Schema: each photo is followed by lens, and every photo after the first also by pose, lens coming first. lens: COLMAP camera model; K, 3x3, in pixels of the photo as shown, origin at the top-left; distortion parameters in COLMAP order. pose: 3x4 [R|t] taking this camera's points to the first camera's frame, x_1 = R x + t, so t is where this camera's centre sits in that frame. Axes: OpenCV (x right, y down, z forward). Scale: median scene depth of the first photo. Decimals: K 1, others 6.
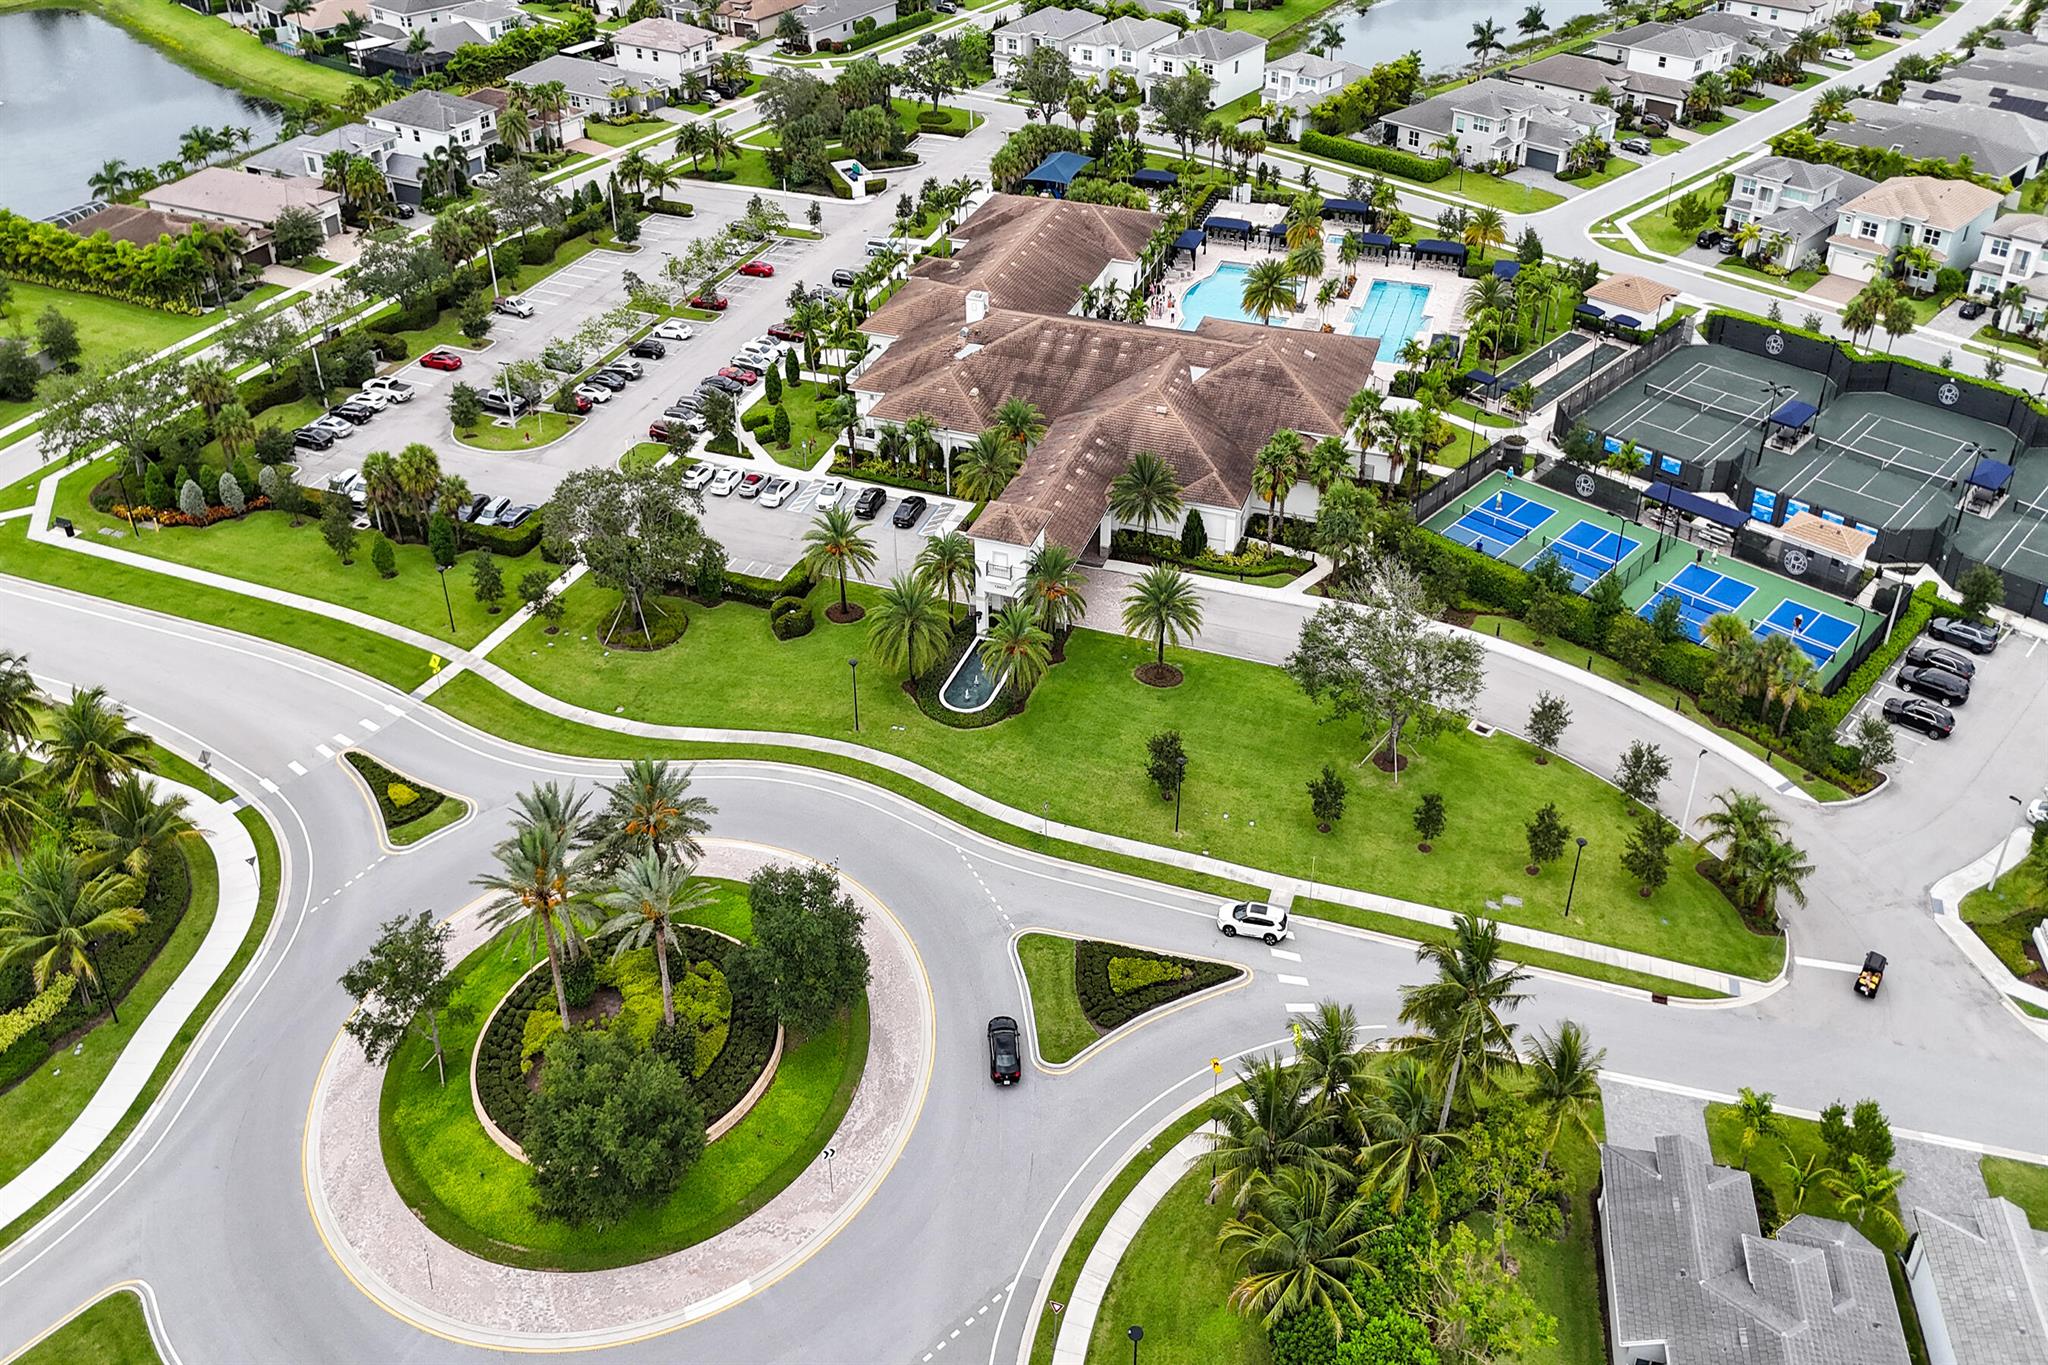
lens RADIAL K [[1445.1, 0, 1031.7], [0, 1445.1, 673.8], [0, 0, 1]] dist [0.086151, -0.089819]
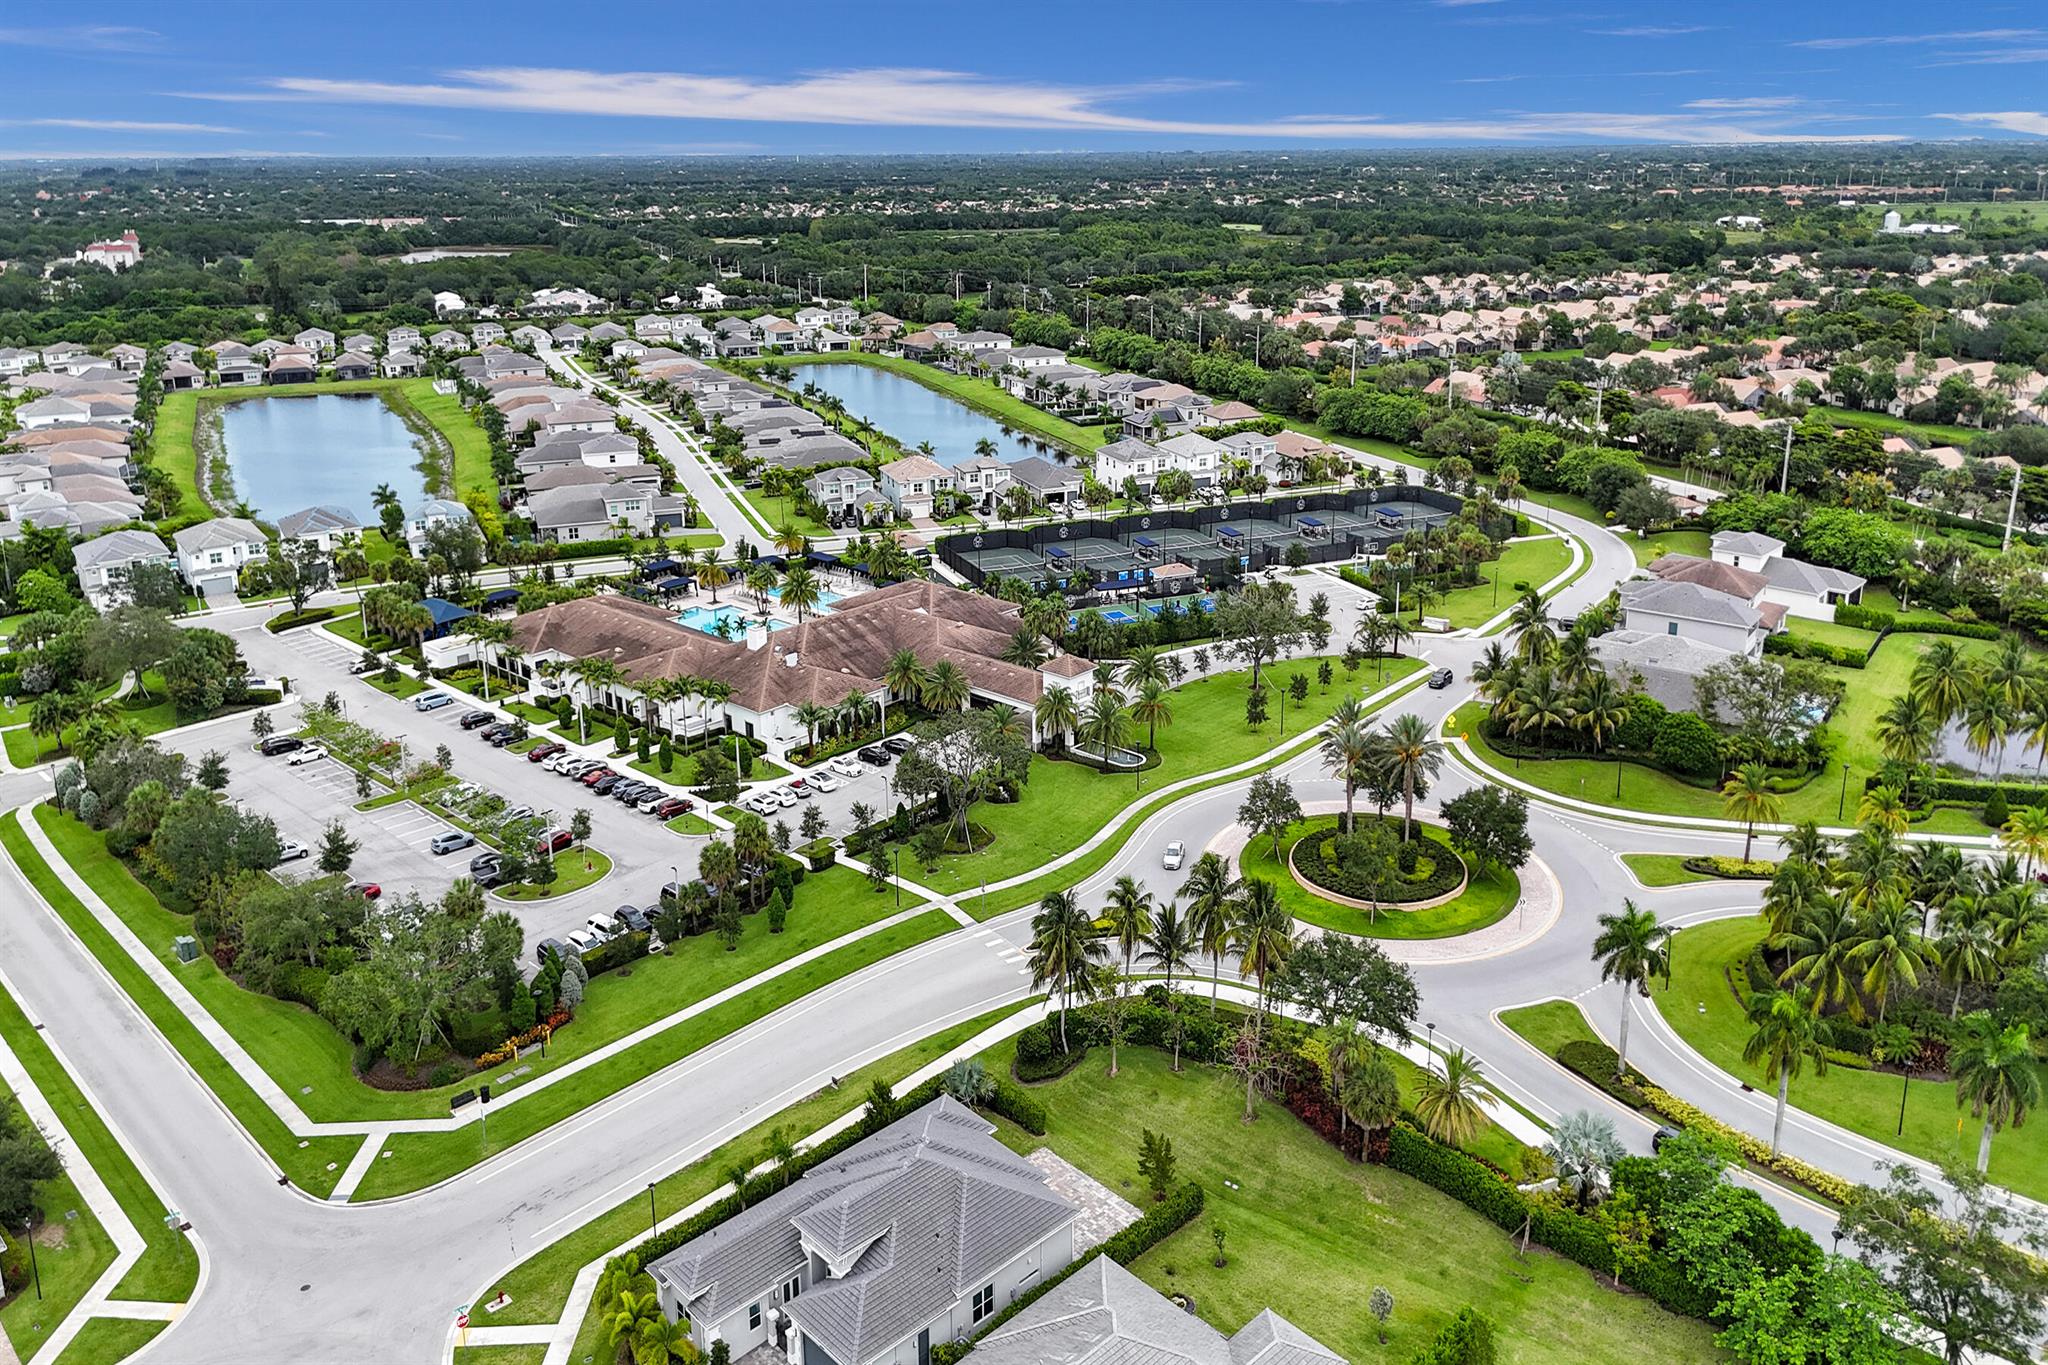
lens RADIAL K [[1490.1, 0, 1059.9], [0, 1490.1, 693.0], [0, 0, 1]] dist [0.062531, -0.040586]
pose [[0.367804, -0.318786, 0.873554, -1.010040], [0.555348, 0.828782, 0.068622, -0.136400], [-0.745861, 0.459886, 0.481866, 0.153394]]
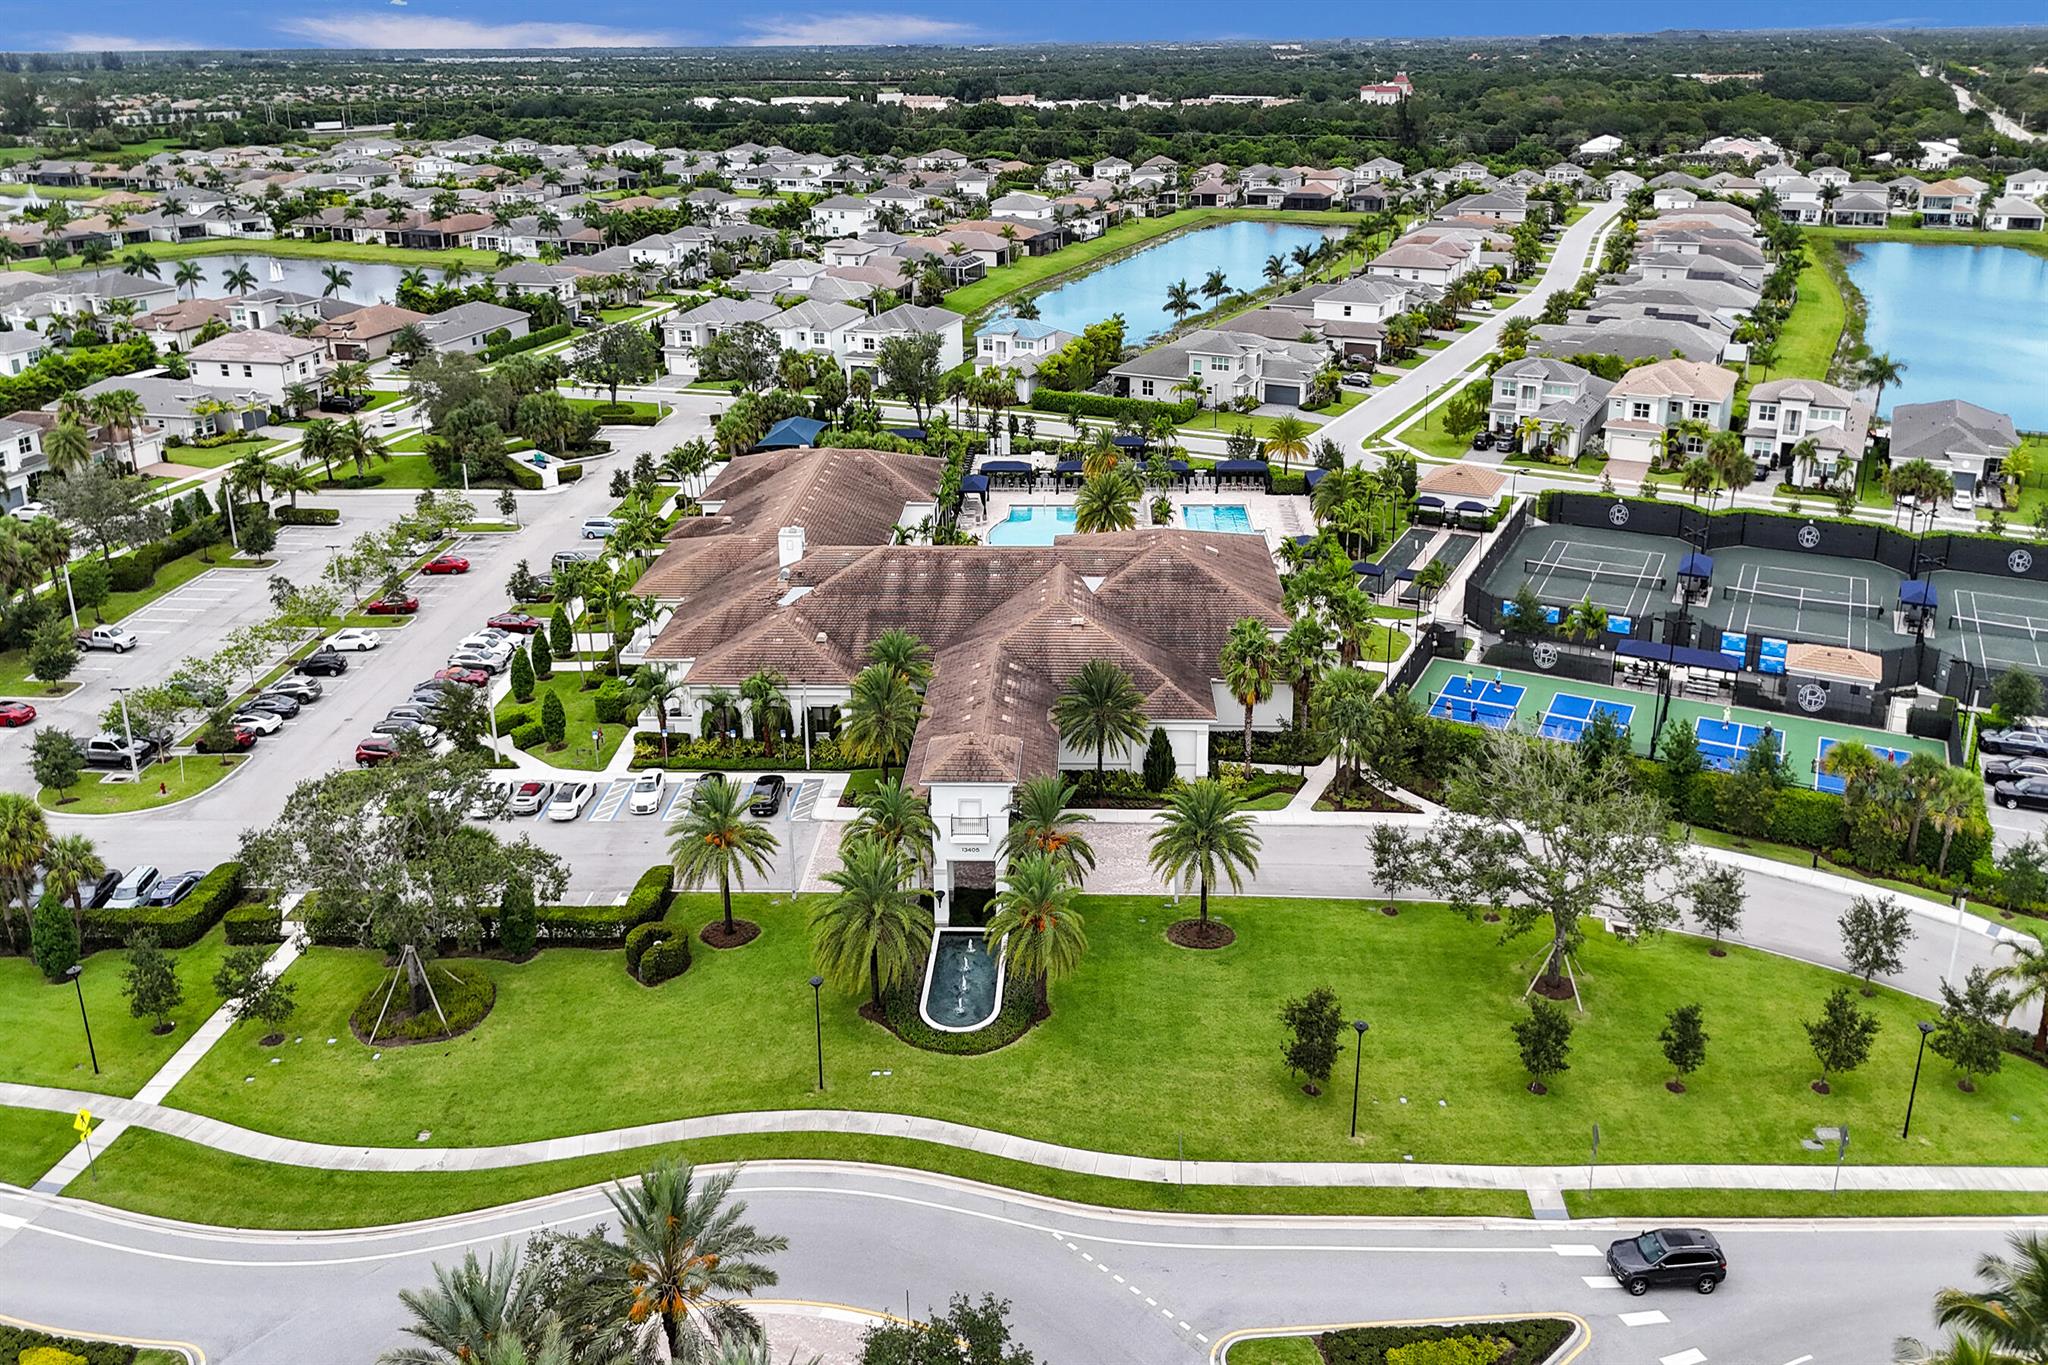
lens RADIAL K [[1490.1, 0, 1059.9], [0, 1490.1, 693.0], [0, 0, 1]] dist [0.062531, -0.040586]
pose [[0.952154, -0.124368, 0.279168, -0.122420], [0.183649, 0.962974, -0.197369, 0.013173], [-0.244286, 0.239195, 0.939740, 0.189042]]
